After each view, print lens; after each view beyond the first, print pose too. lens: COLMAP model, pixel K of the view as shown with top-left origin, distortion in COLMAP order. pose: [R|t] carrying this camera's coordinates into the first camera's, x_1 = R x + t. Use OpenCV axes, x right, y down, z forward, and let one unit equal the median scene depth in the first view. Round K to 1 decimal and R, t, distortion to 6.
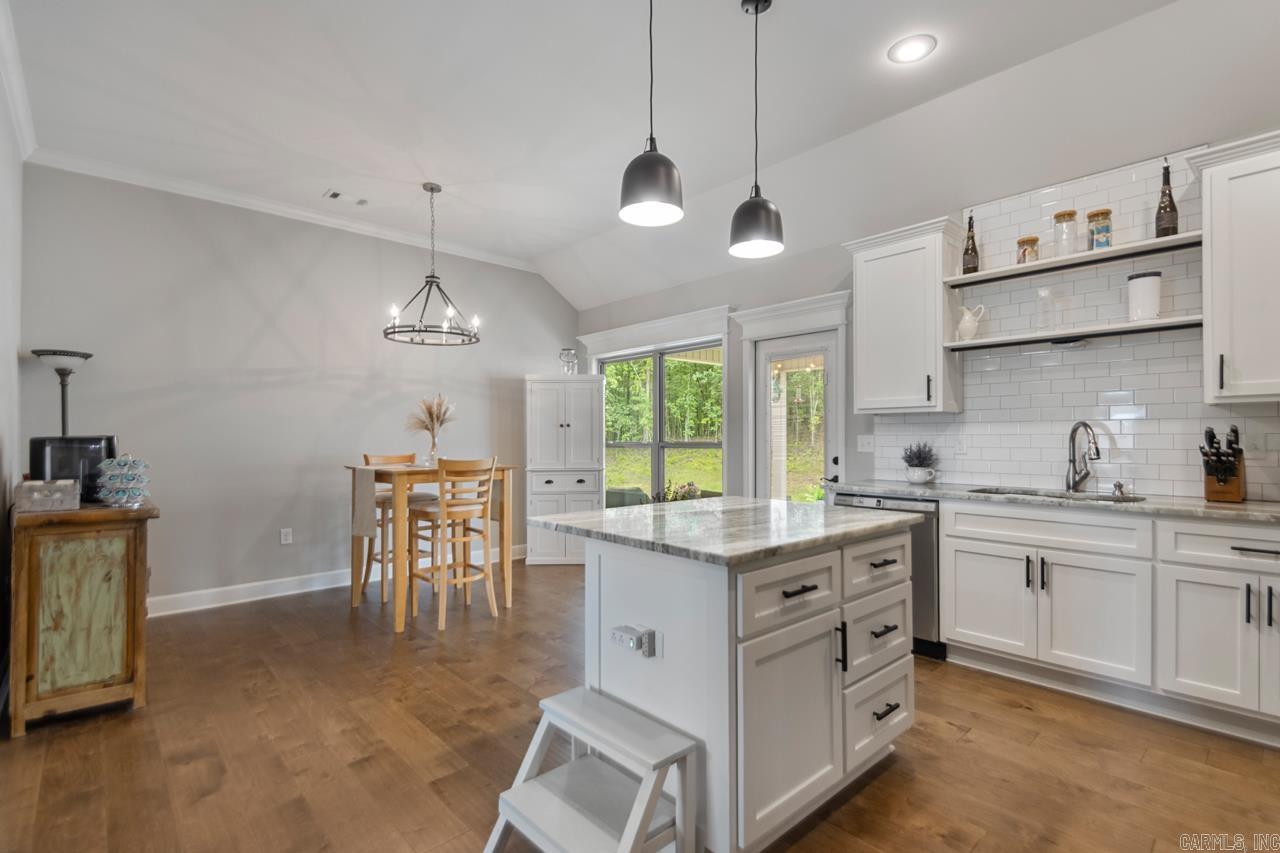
lens RADIAL K [[598.4, 0, 645.8], [0, 598.4, 437.3], [0, 0, 1]] dist [0.014251, -0.006084]
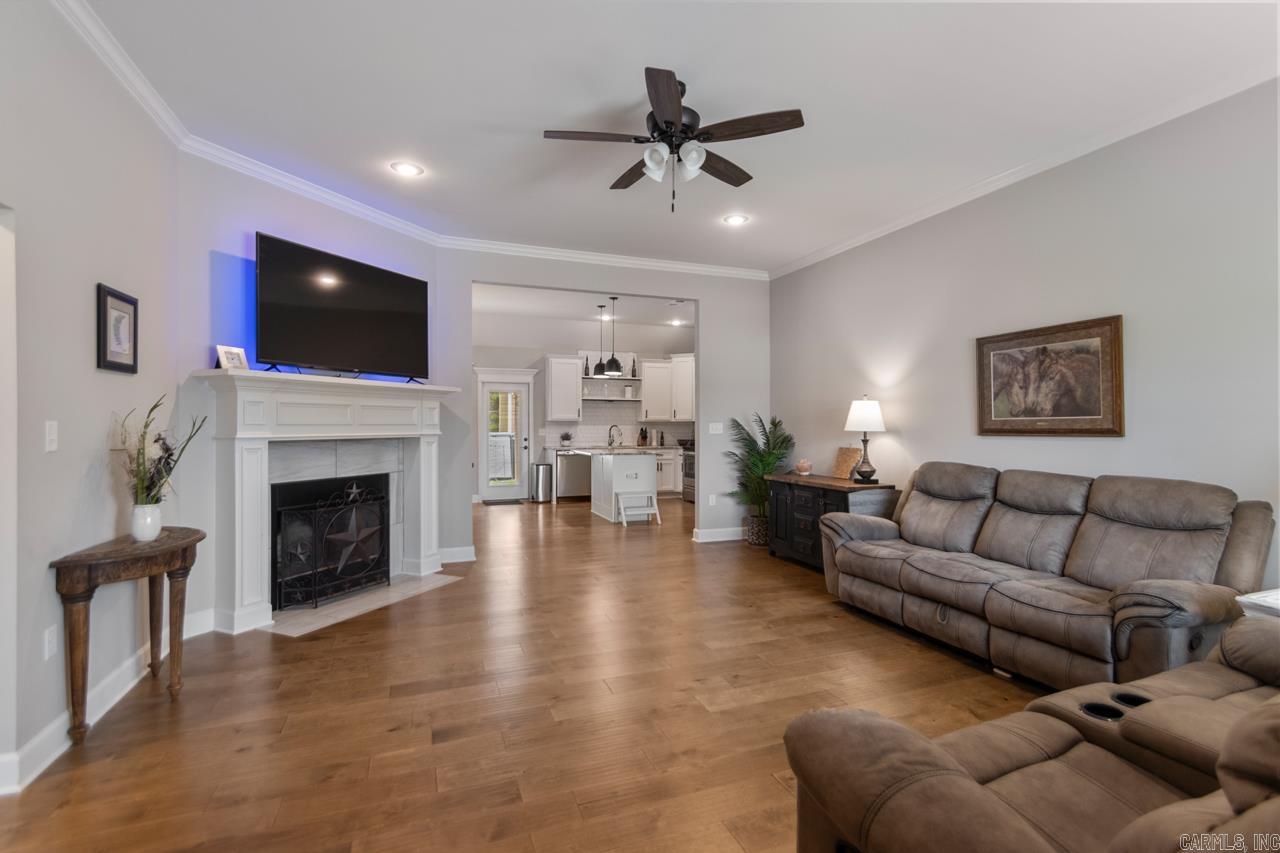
lens RADIAL K [[598.4, 0, 651.7], [0, 598.4, 432.6], [0, 0, 1]] dist [0.014251, -0.006084]
pose [[0.369388, -0.008221, 0.929239, -2.114857], [-0.002519, 0.999948, 0.009848, -0.015648], [-0.929272, -0.005978, 0.369348, -0.410315]]
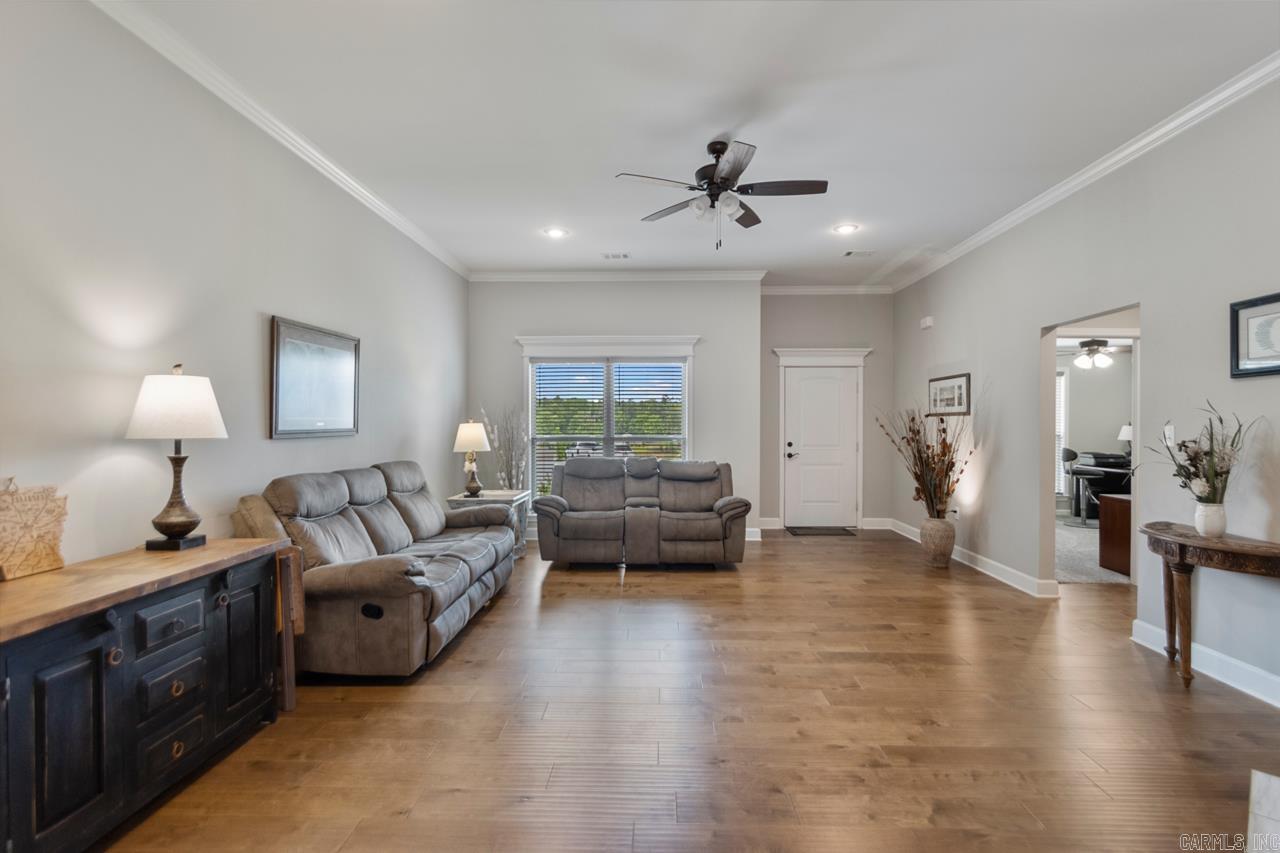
lens RADIAL K [[598.4, 0, 658.3], [0, 598.4, 432.2], [0, 0, 1]] dist [0.014251, -0.006084]
pose [[-0.688826, 0.013646, -0.724799, -0.458260], [0.000487, 0.999831, 0.018361, -0.027632], [0.724927, 0.012295, -0.688716, 0.533657]]
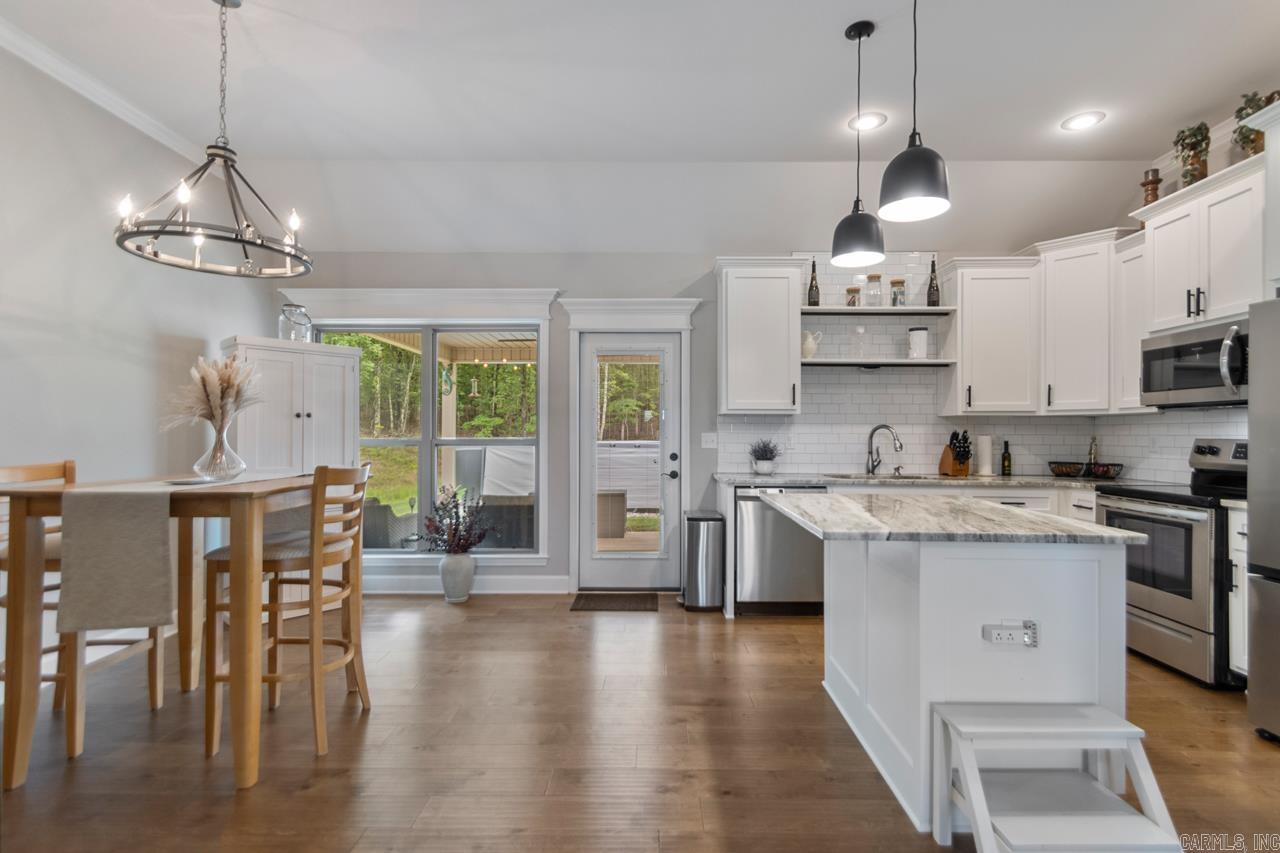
lens RADIAL K [[598.4, 0, 656.9], [0, 598.4, 430.1], [0, 0, 1]] dist [0.014251, -0.006084]
pose [[0.679260, 0.009538, 0.733835, -0.602025], [-0.005393, 0.999953, -0.008006, 0.000831], [-0.733877, 0.001481, 0.679280, 0.381838]]
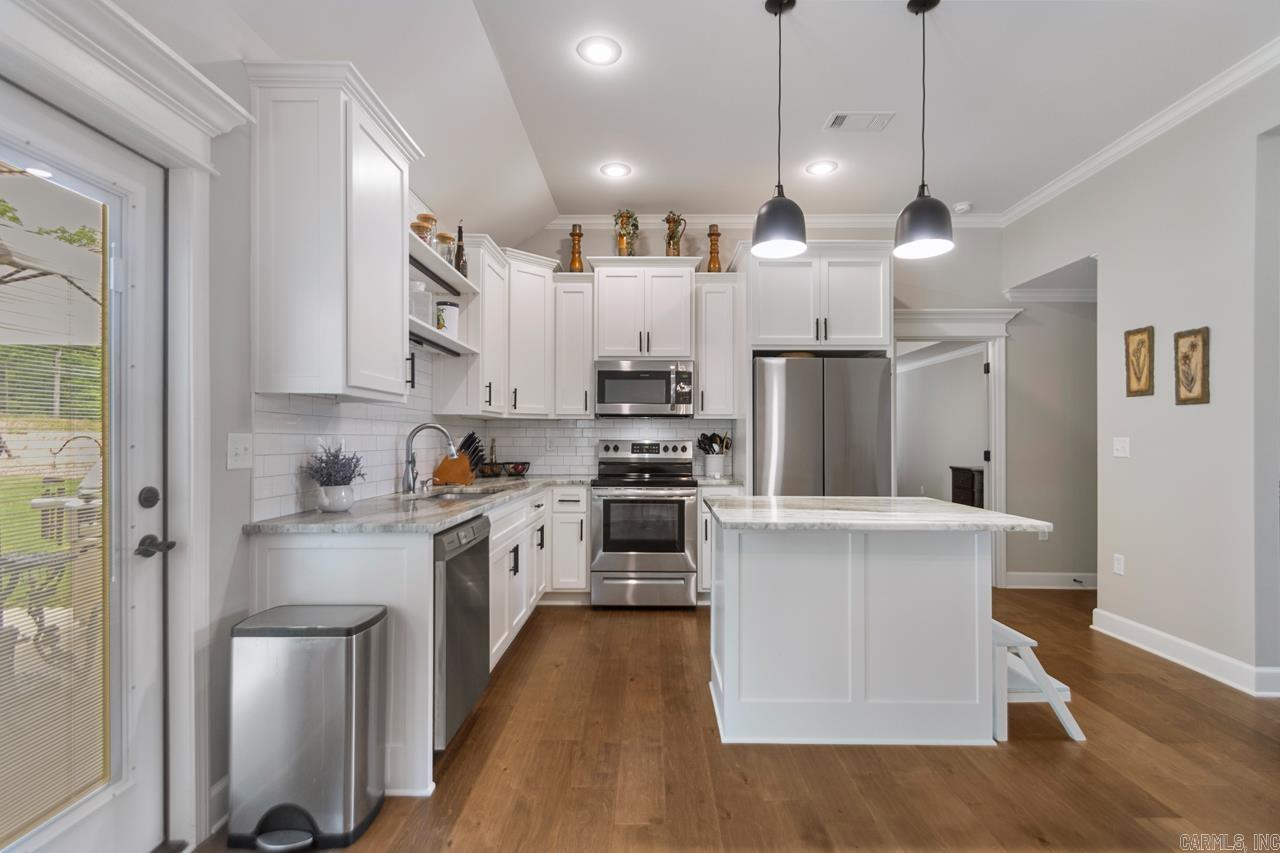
lens RADIAL K [[598.4, 0, 652.1], [0, 598.4, 433.0], [0, 0, 1]] dist [0.014251, -0.006084]
pose [[-0.737647, 0.004696, 0.675170, -0.234723], [-0.002704, 0.999947, -0.009909, 0.000087], [-0.675181, -0.009135, -0.737595, 1.341130]]
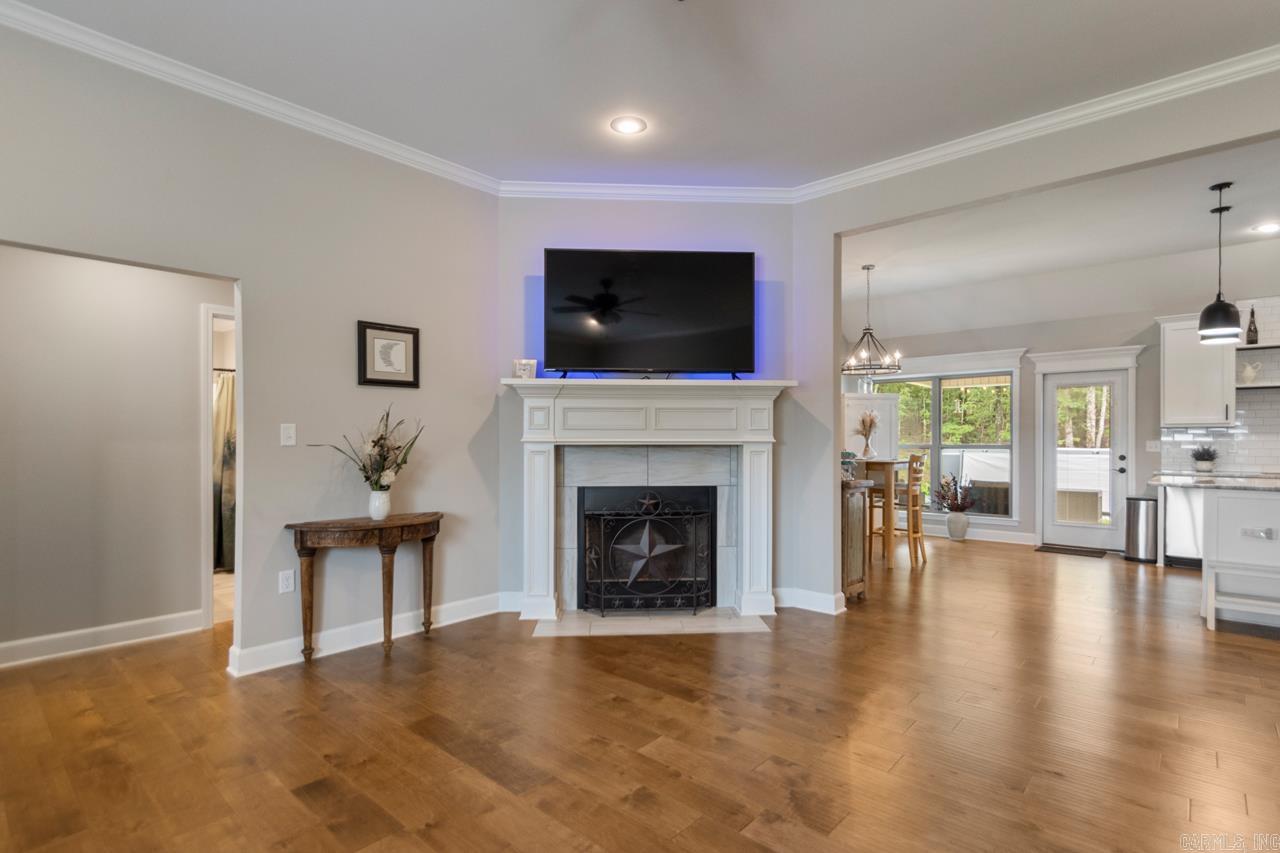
lens RADIAL K [[632.5, 0, 644.4], [0, 632.5, 442.5], [0, 0, 1]] dist [0.017181, -0.004993]
pose [[0.995124, 0.005174, 0.098497, -1.284629], [-0.005534, 0.999979, 0.003375, 0.002963], [-0.098478, -0.003904, 0.995132, -0.582257]]
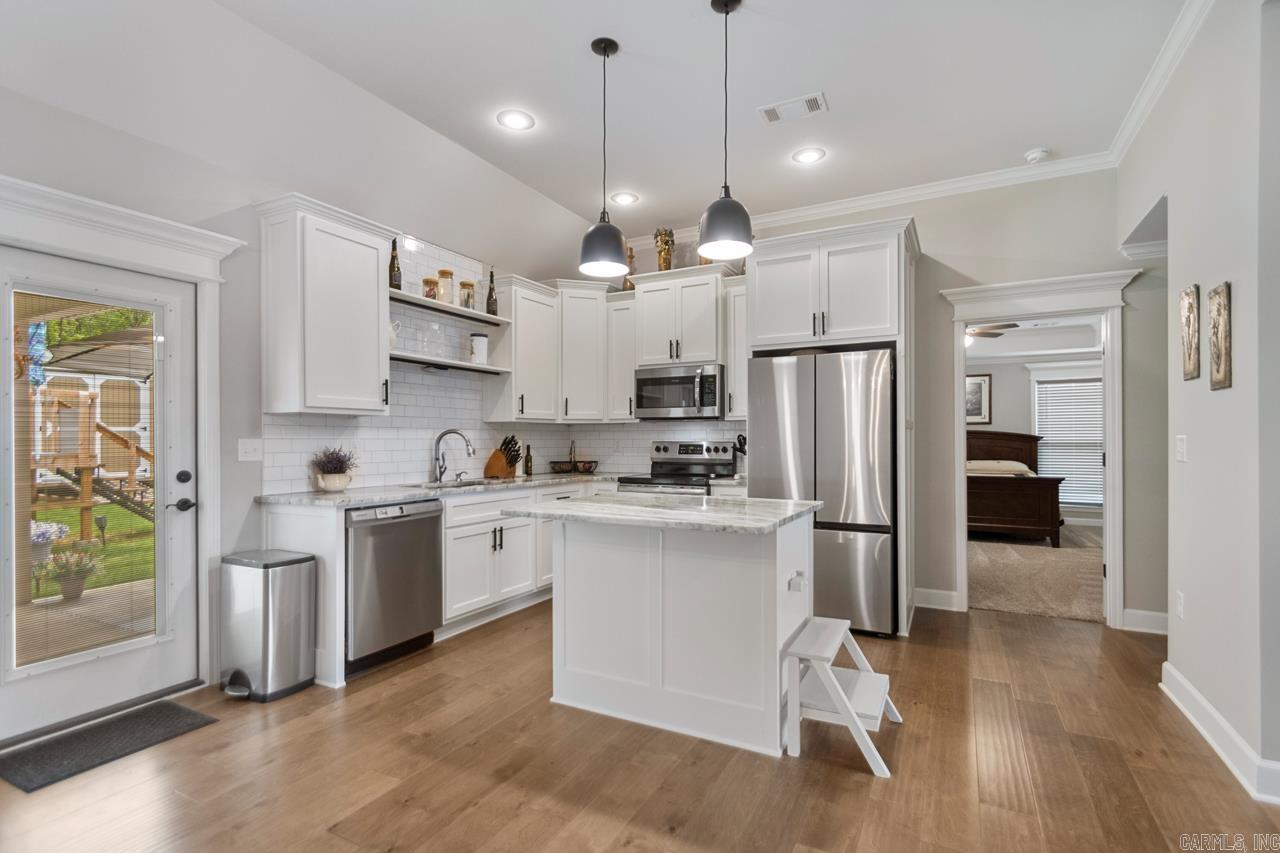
lens RADIAL K [[598.4, 0, 651.2], [0, 598.4, 438.0], [0, 0, 1]] dist [0.014251, -0.006084]
pose [[-0.347555, 0.004397, 0.937649, -0.624616], [0.002954, 0.999989, -0.003594, -0.000518], [-0.937655, 0.001521, -0.347565, 0.933674]]
